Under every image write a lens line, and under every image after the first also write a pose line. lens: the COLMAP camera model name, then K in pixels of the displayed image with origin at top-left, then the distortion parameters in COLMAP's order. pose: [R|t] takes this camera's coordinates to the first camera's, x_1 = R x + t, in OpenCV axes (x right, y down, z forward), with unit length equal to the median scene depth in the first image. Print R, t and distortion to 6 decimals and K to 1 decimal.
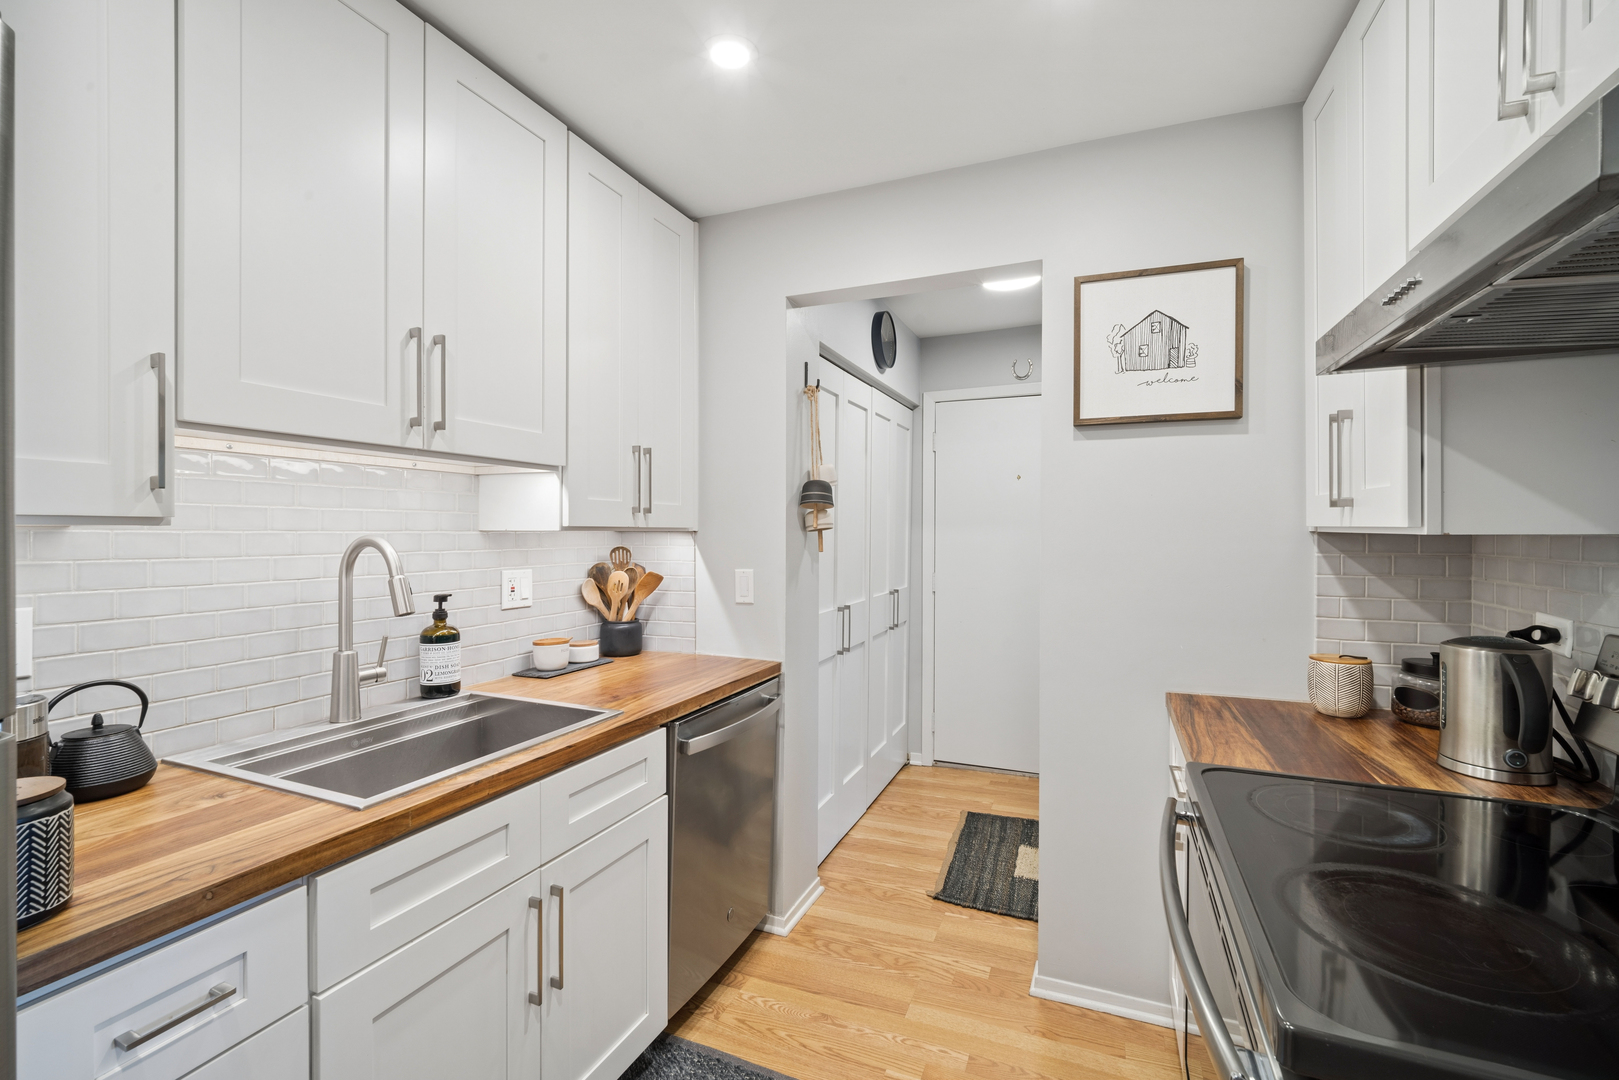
lens RADIAL K [[691.7, 0, 811.5], [0, 691.7, 534.6], [0, 0, 1]] dist [-0.004756, 0.000310]
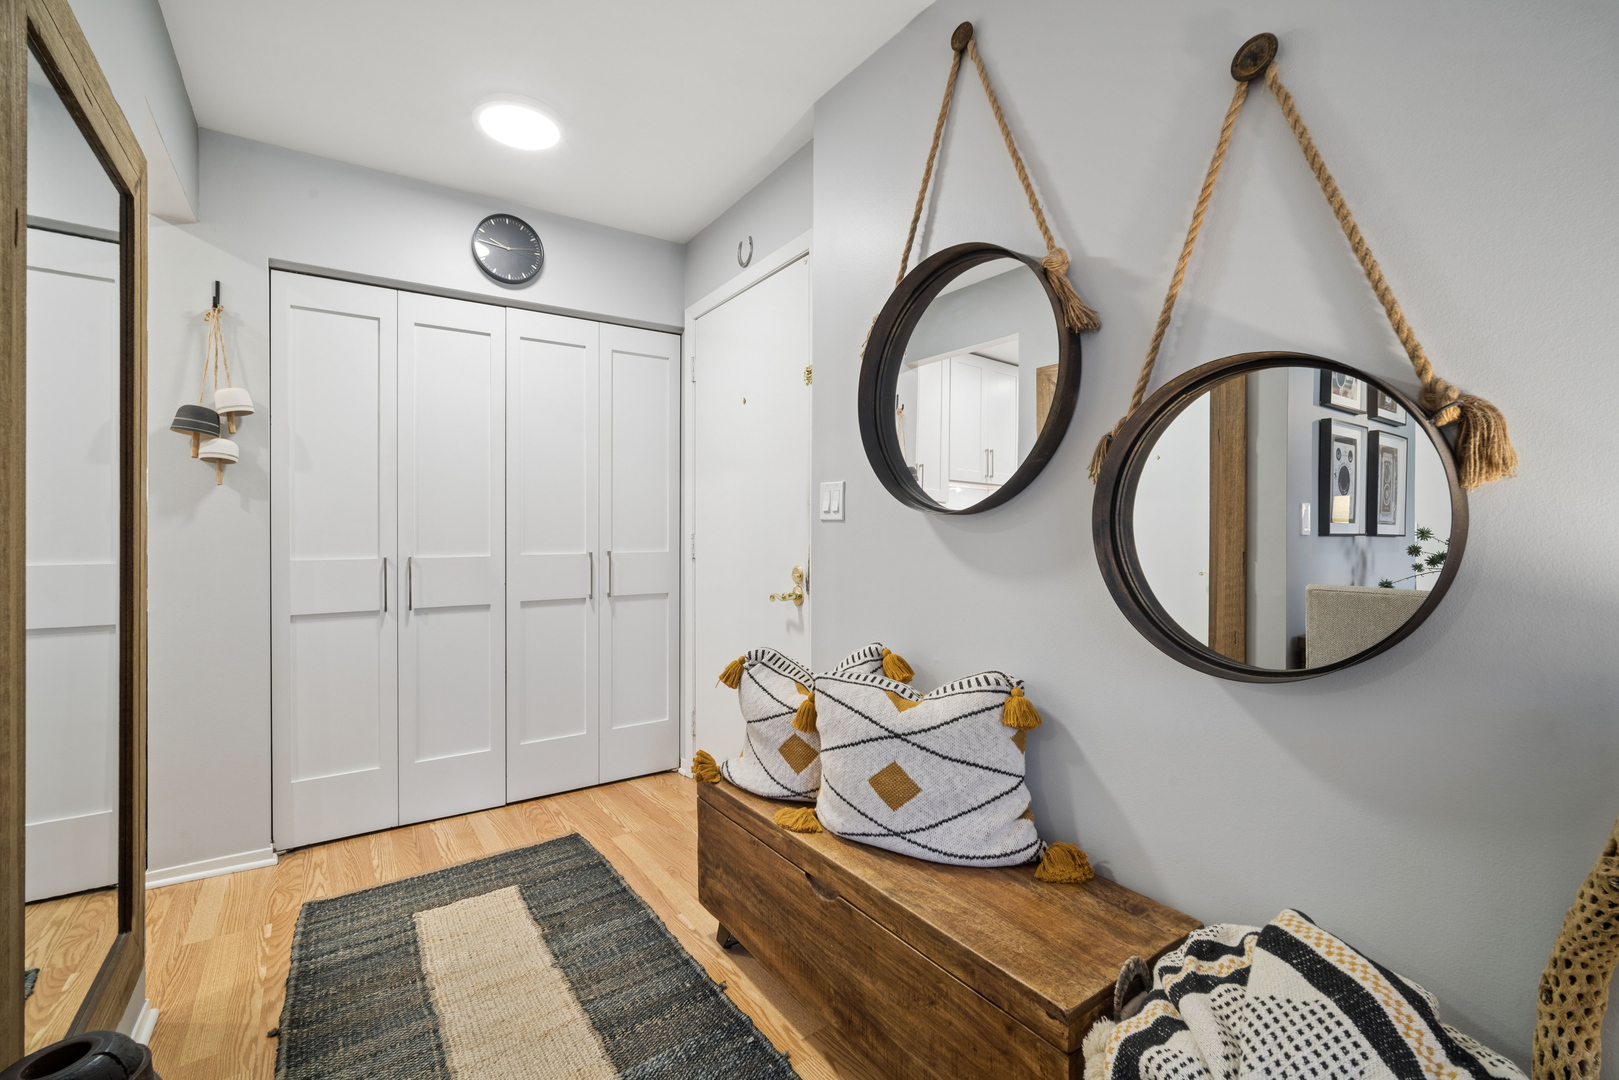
lens RADIAL K [[691.7, 0, 806.8], [0, 691.7, 529.3], [0, 0, 1]] dist [-0.004756, 0.000310]
pose [[0.846031, -0.004791, -0.533112, 0.819362], [-0.001735, 0.999930, -0.011741, 0.067559], [0.533131, 0.010858, 0.845963, 0.459279]]
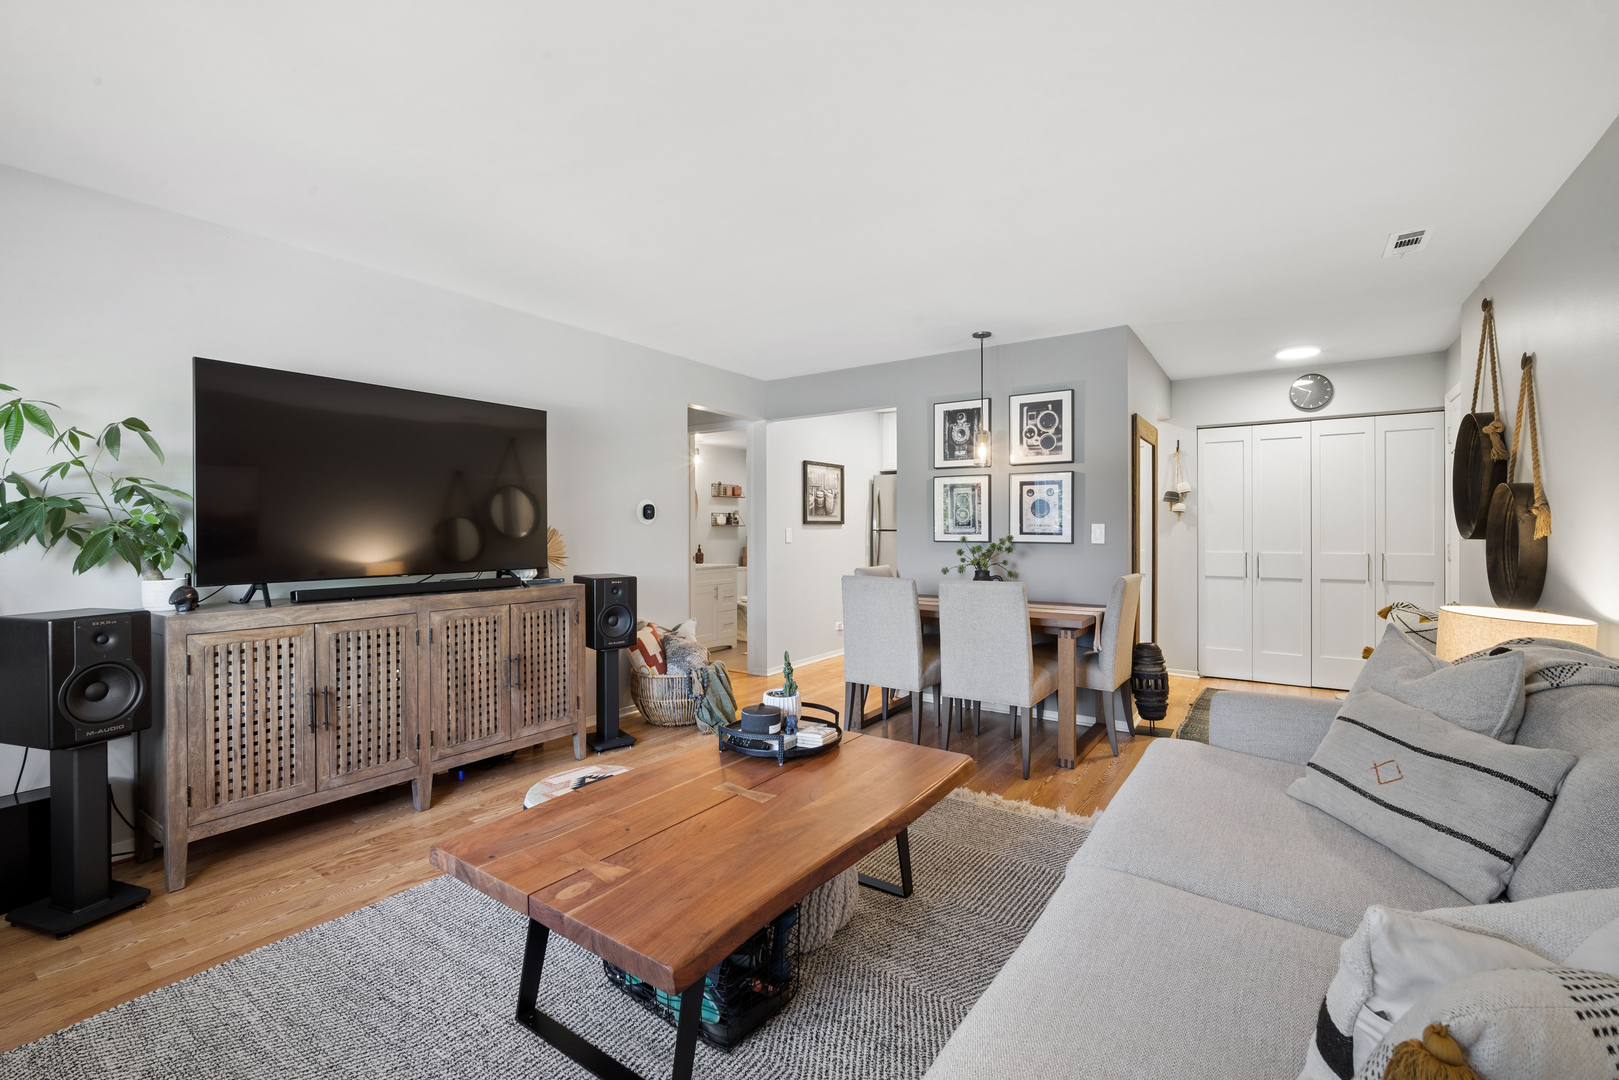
lens RADIAL K [[691.7, 0, 805.8], [0, 691.7, 533.1], [0, 0, 1]] dist [-0.004756, 0.000310]
pose [[-0.208818, 0.003946, -0.977947, 1.783160], [-0.008906, 0.999943, 0.005936, 0.045500], [0.977914, 0.009949, -0.208771, 0.192215]]
